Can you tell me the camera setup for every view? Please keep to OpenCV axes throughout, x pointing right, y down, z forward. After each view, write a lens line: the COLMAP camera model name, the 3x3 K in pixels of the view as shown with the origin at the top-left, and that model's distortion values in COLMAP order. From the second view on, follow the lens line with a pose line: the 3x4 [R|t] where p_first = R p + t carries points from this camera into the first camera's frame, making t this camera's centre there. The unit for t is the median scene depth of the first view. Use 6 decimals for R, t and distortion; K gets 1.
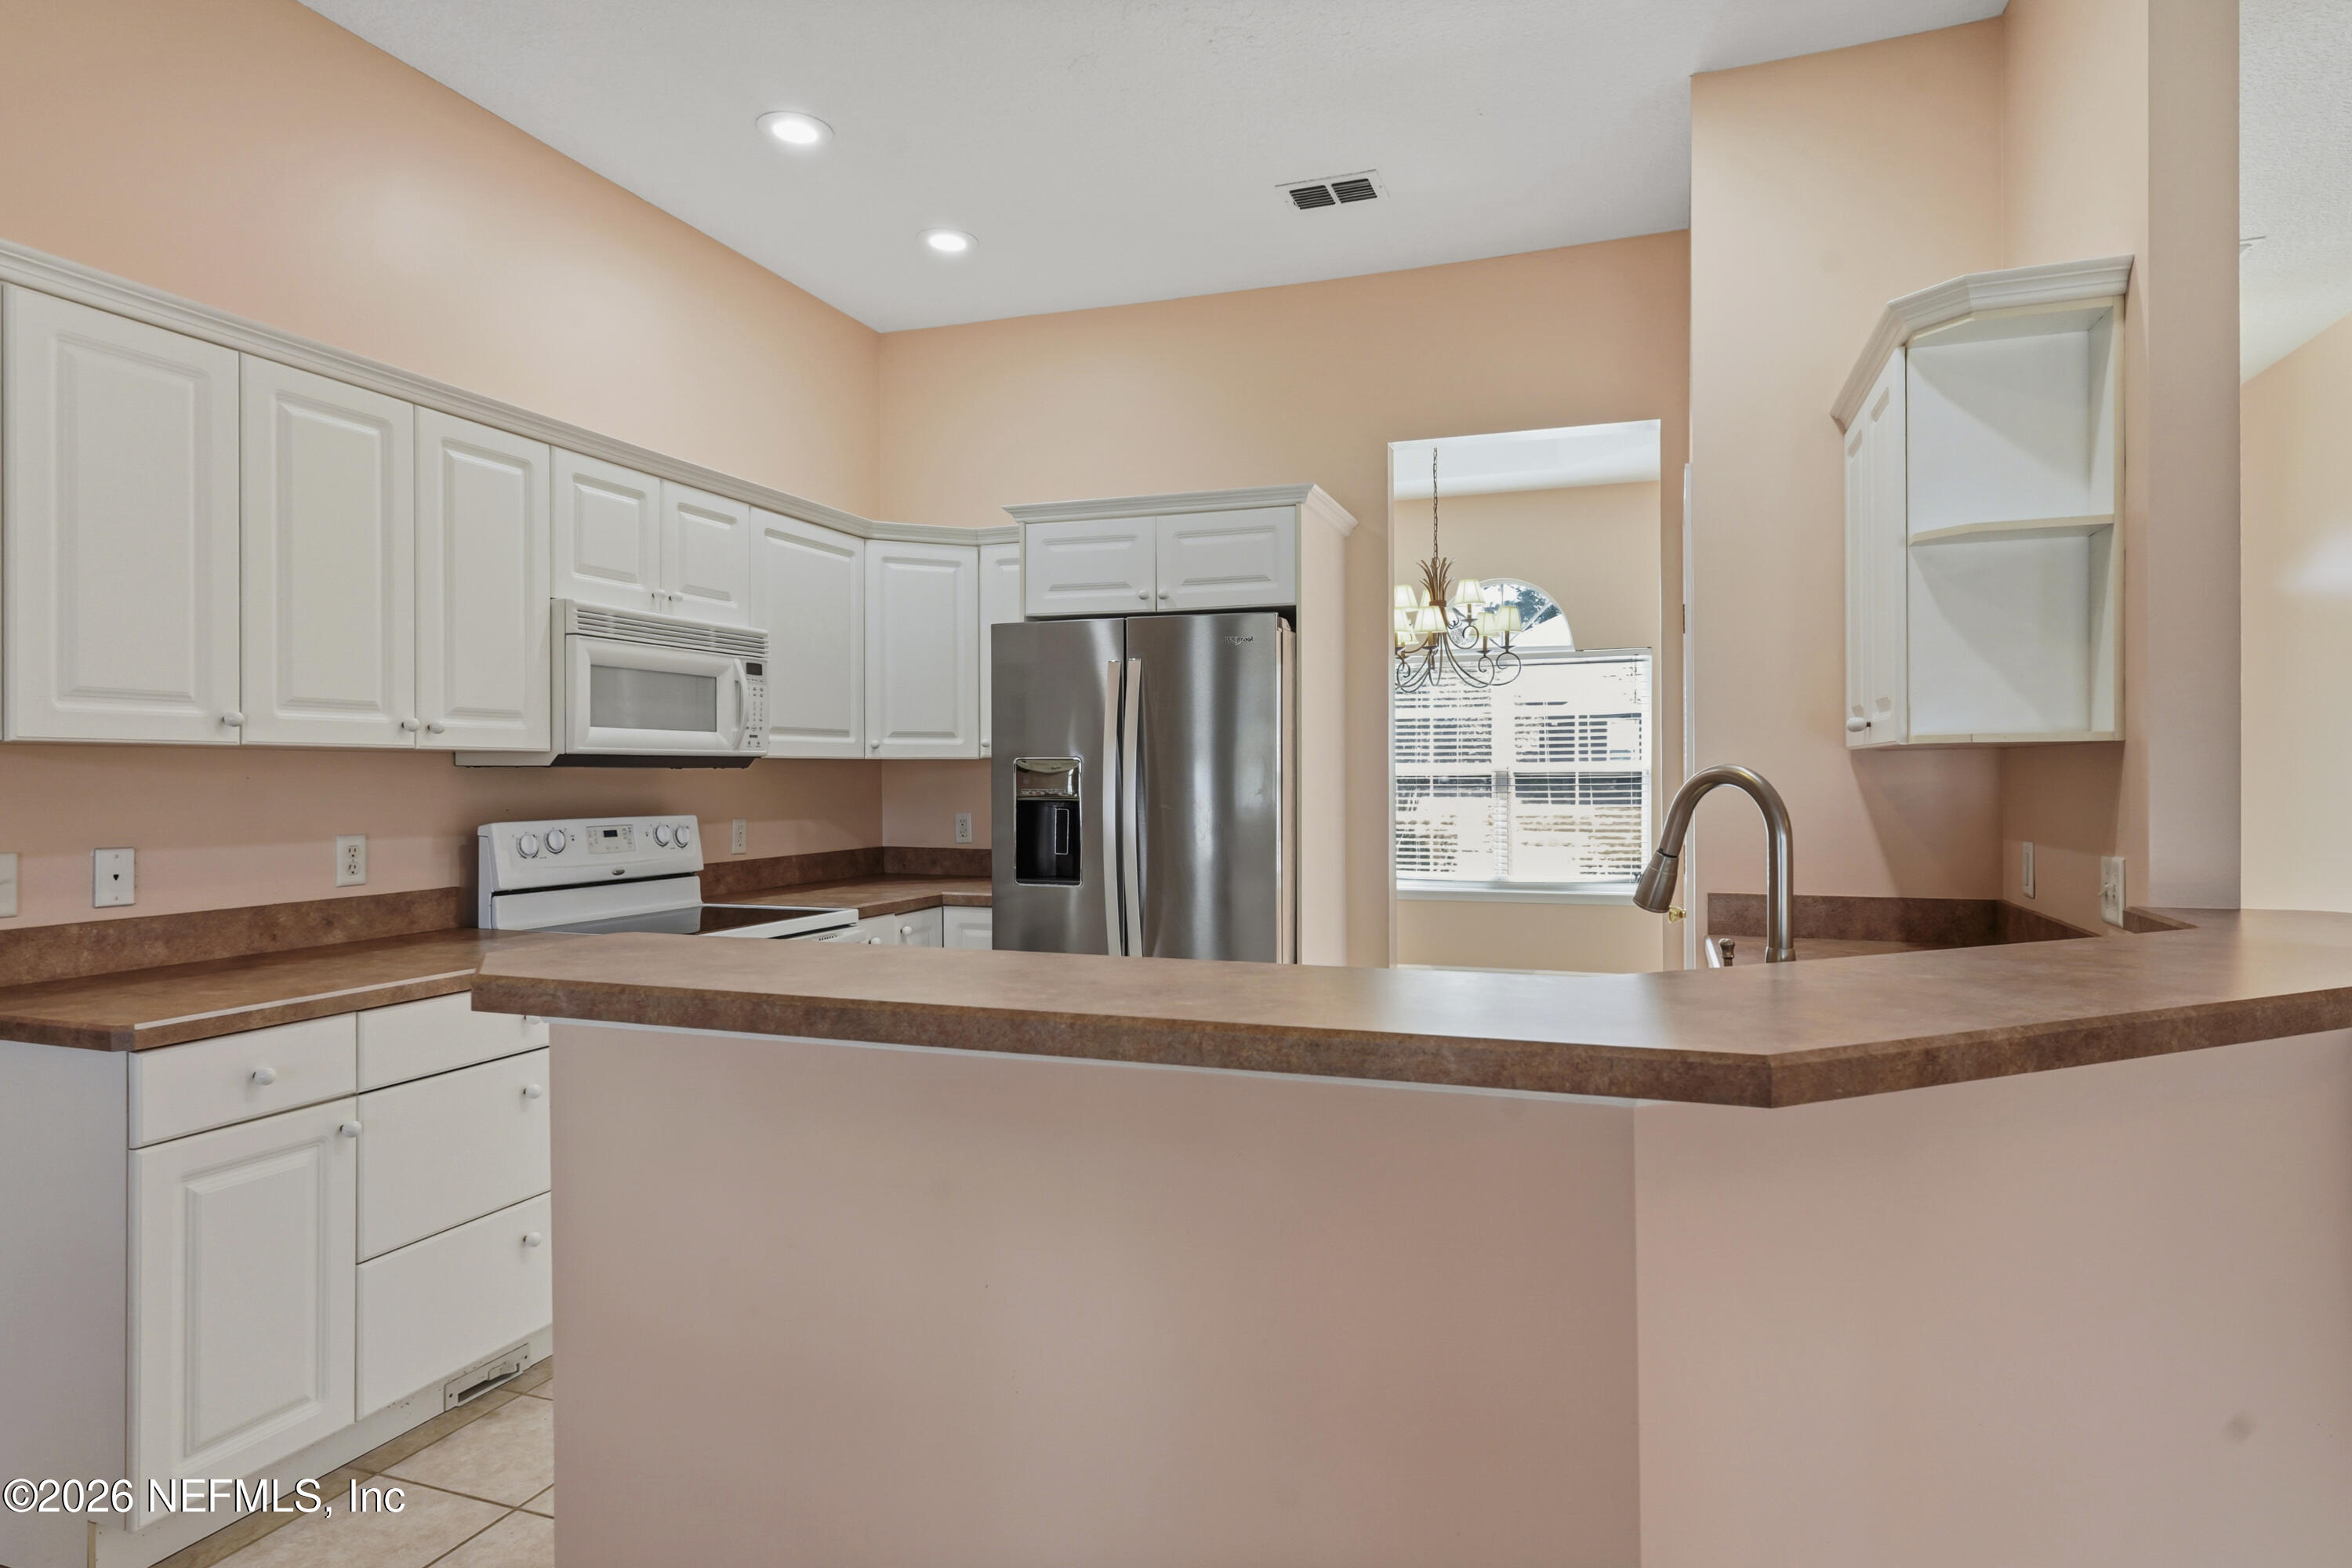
lens RADIAL K [[1328.7, 0, 1171.2], [0, 1328.7, 774.0], [0, 0, 1]] dist [0.003986, -0.001692]
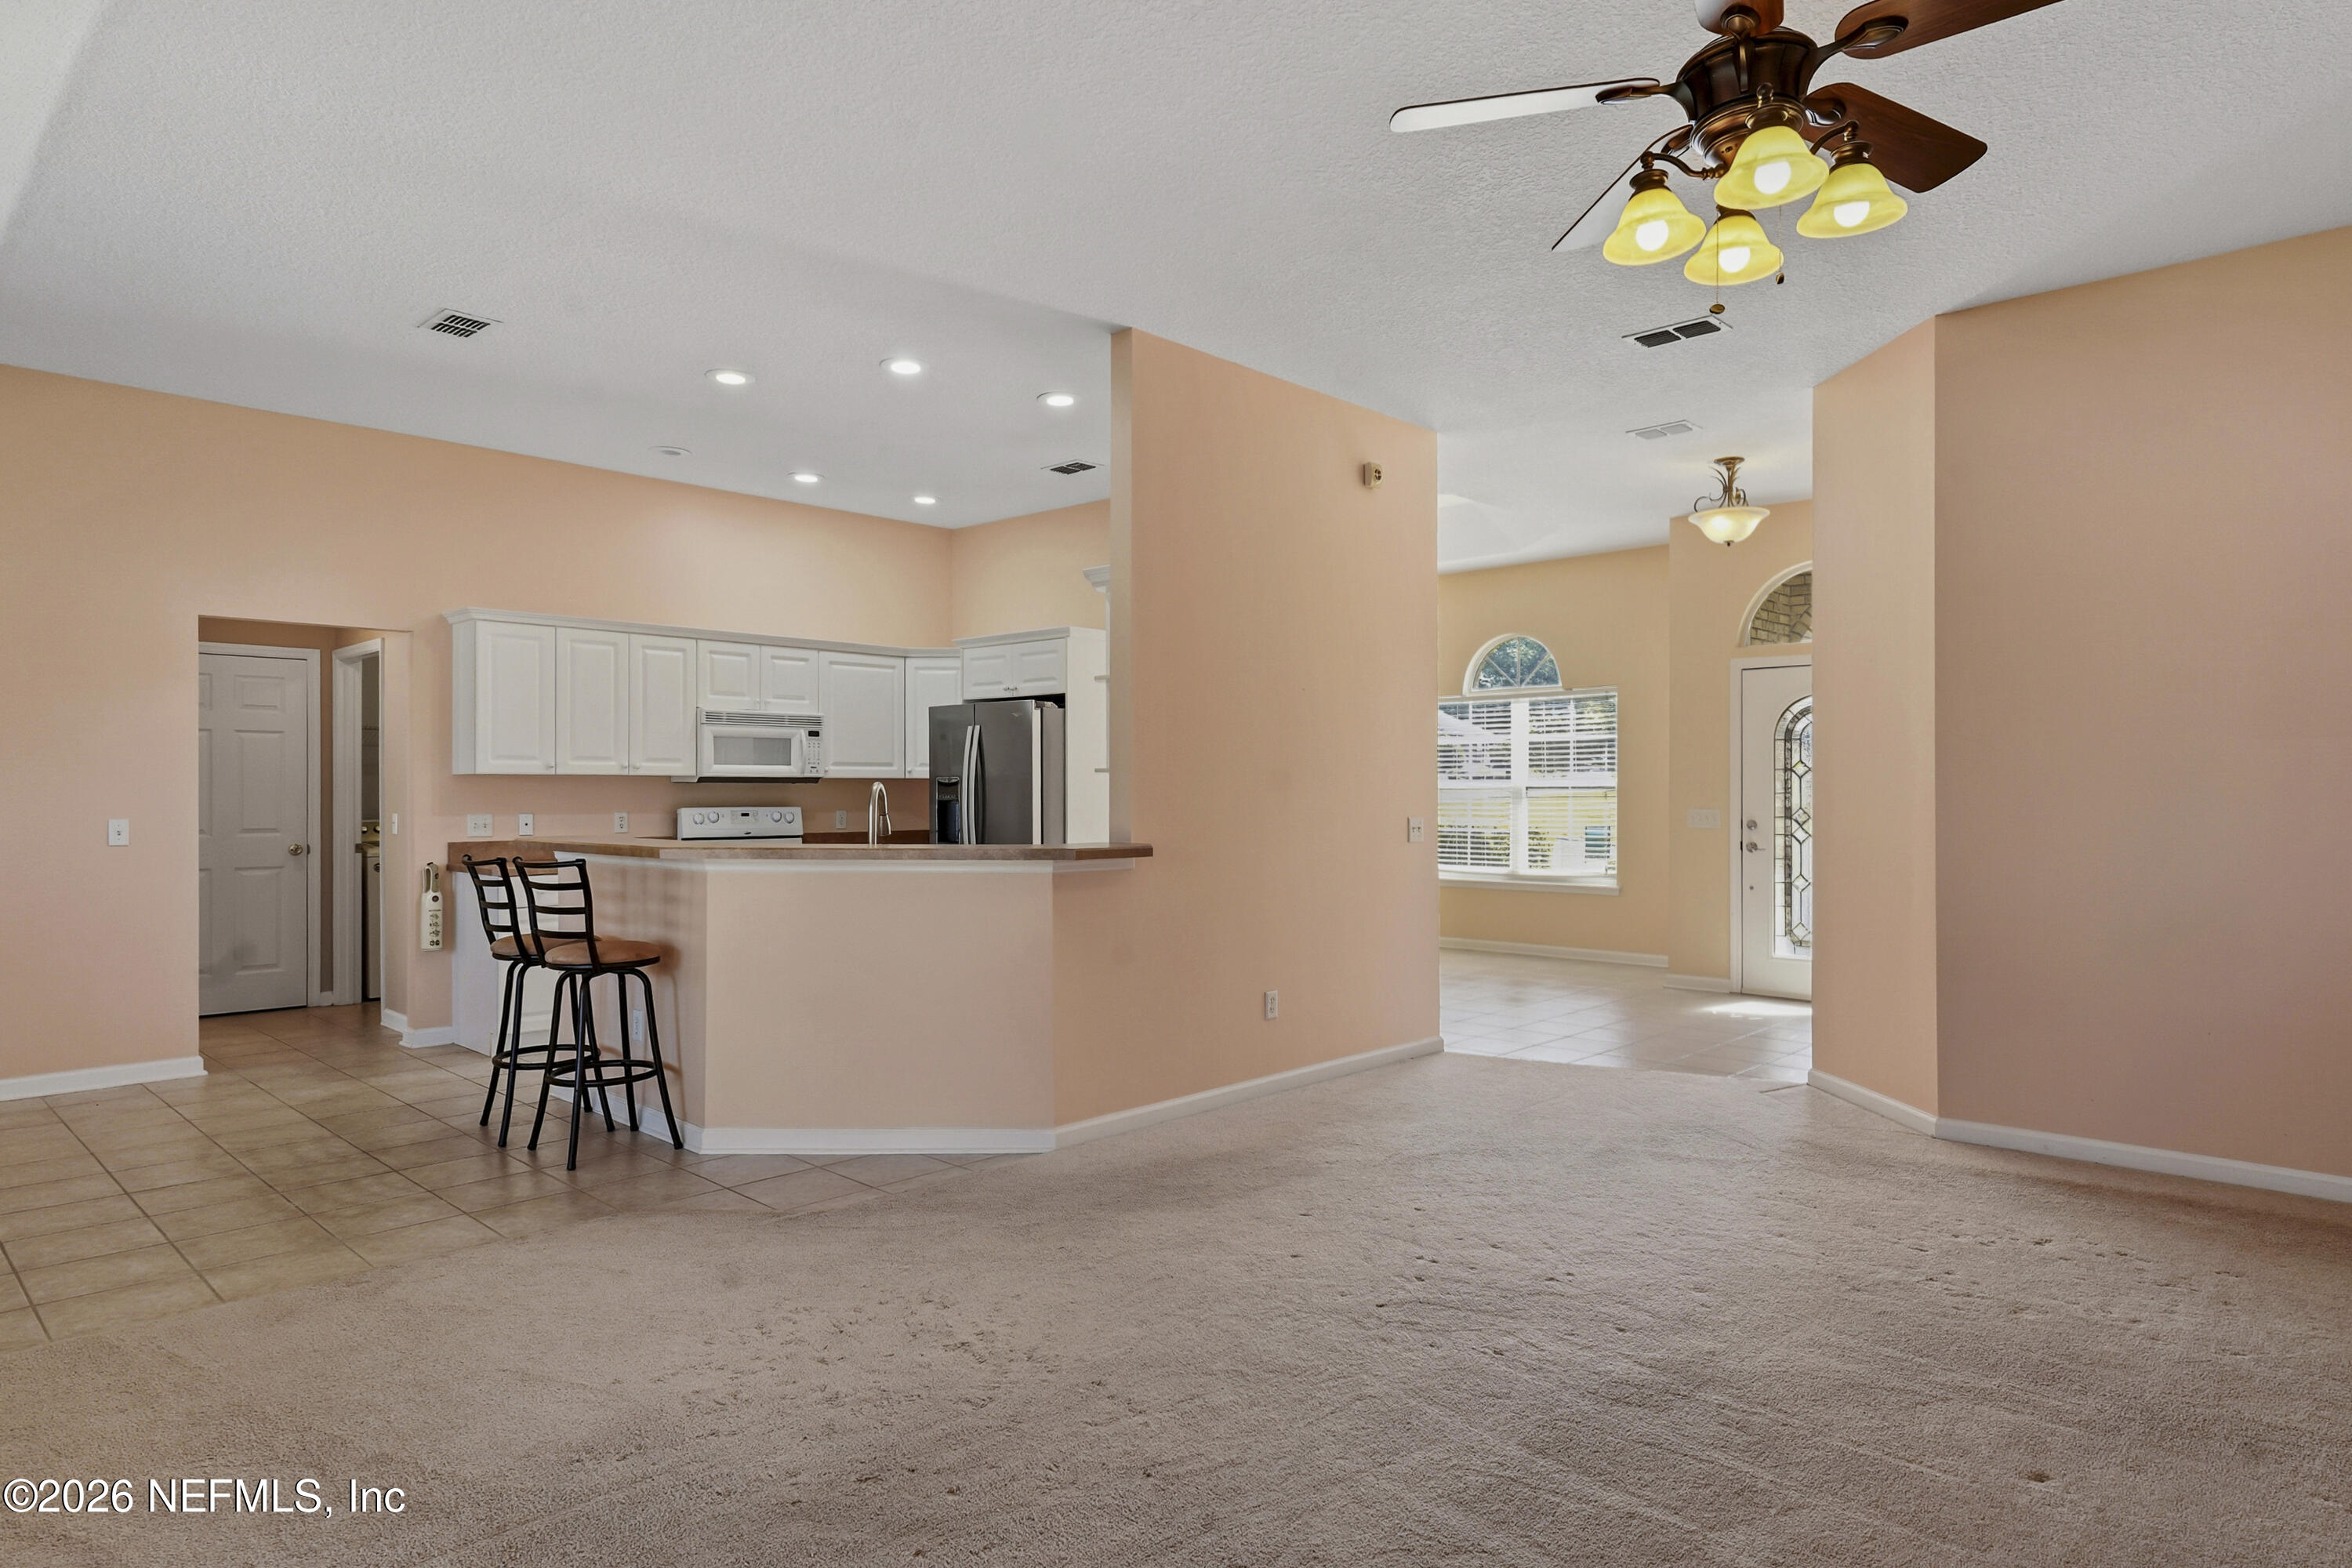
lens RADIAL K [[1328.7, 0, 1173.1], [0, 1328.7, 791.1], [0, 0, 1]] dist [0.003986, -0.001692]
pose [[0.917383, 0.000723, -0.398005, 1.135121], [-0.001059, 0.999999, -0.000623, 0.008949], [0.398004, 0.000993, 0.917383, -0.720448]]
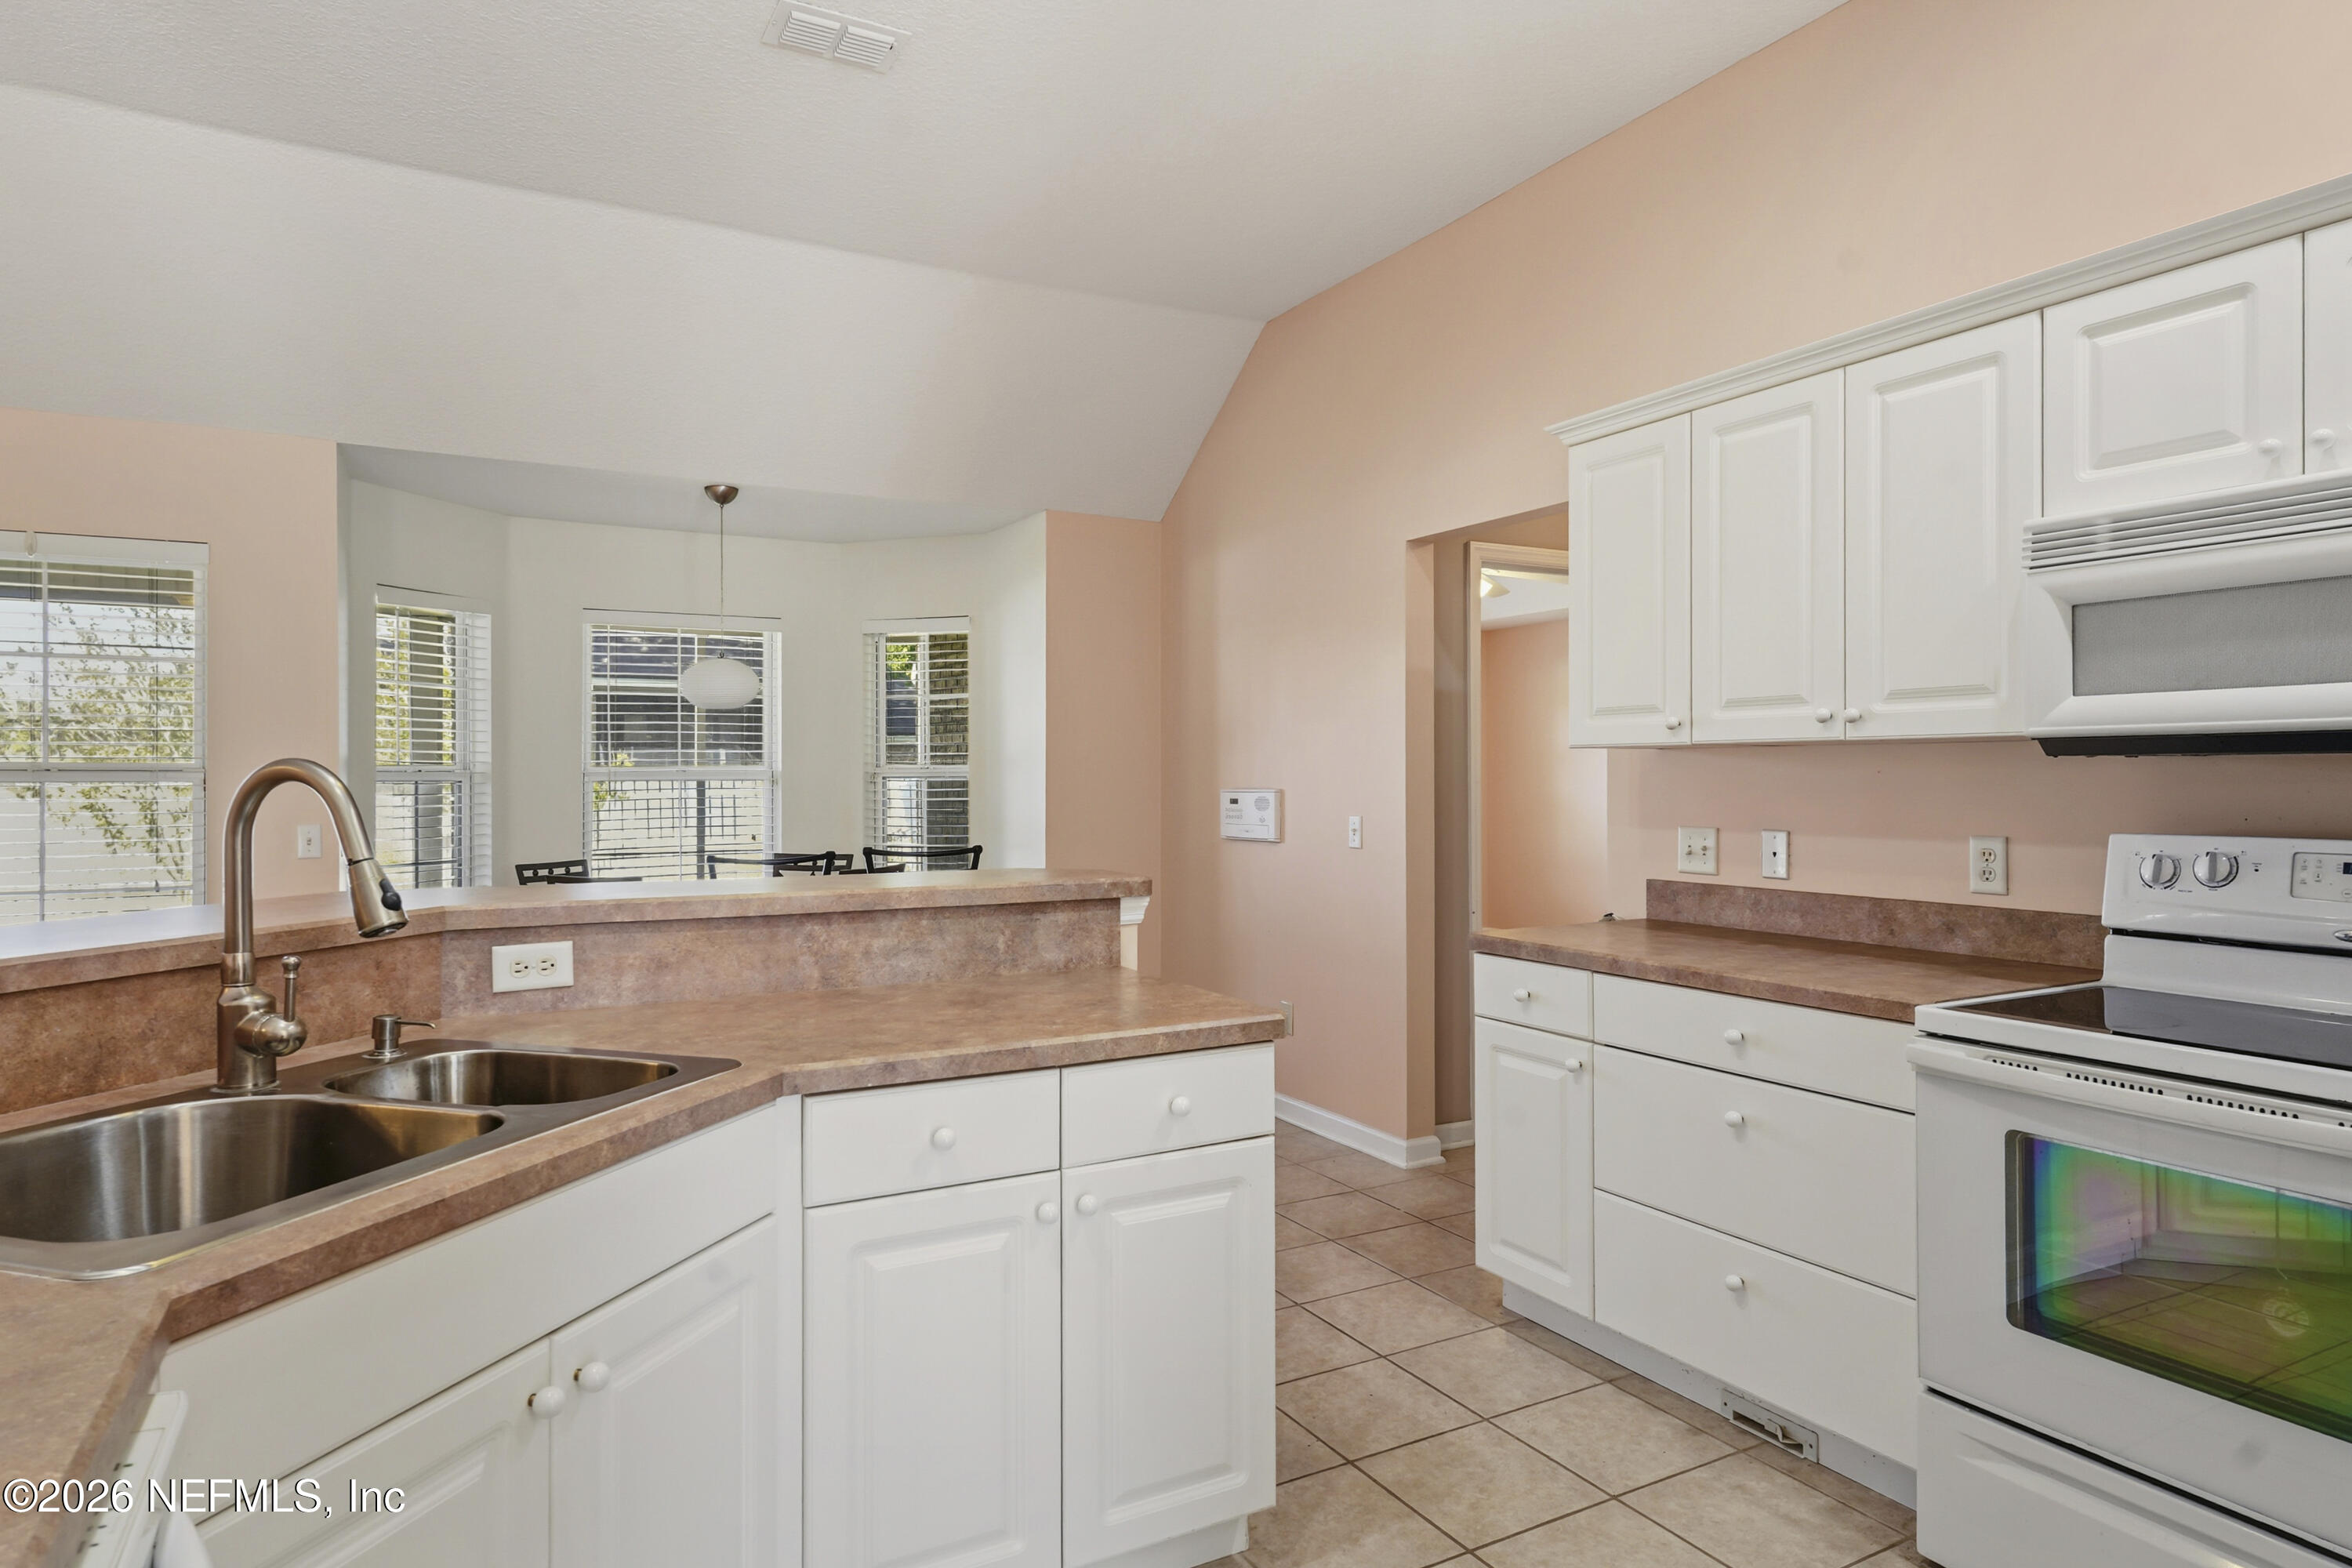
lens RADIAL K [[1328.7, 0, 1167.2], [0, 1328.7, 772.9], [0, 0, 1]] dist [0.003986, -0.001692]
pose [[-0.657660, 0.002709, -0.753310, 0.377877], [0.005616, 0.999983, -0.001306, 0.001664], [0.753294, -0.005089, -0.657665, 1.087901]]
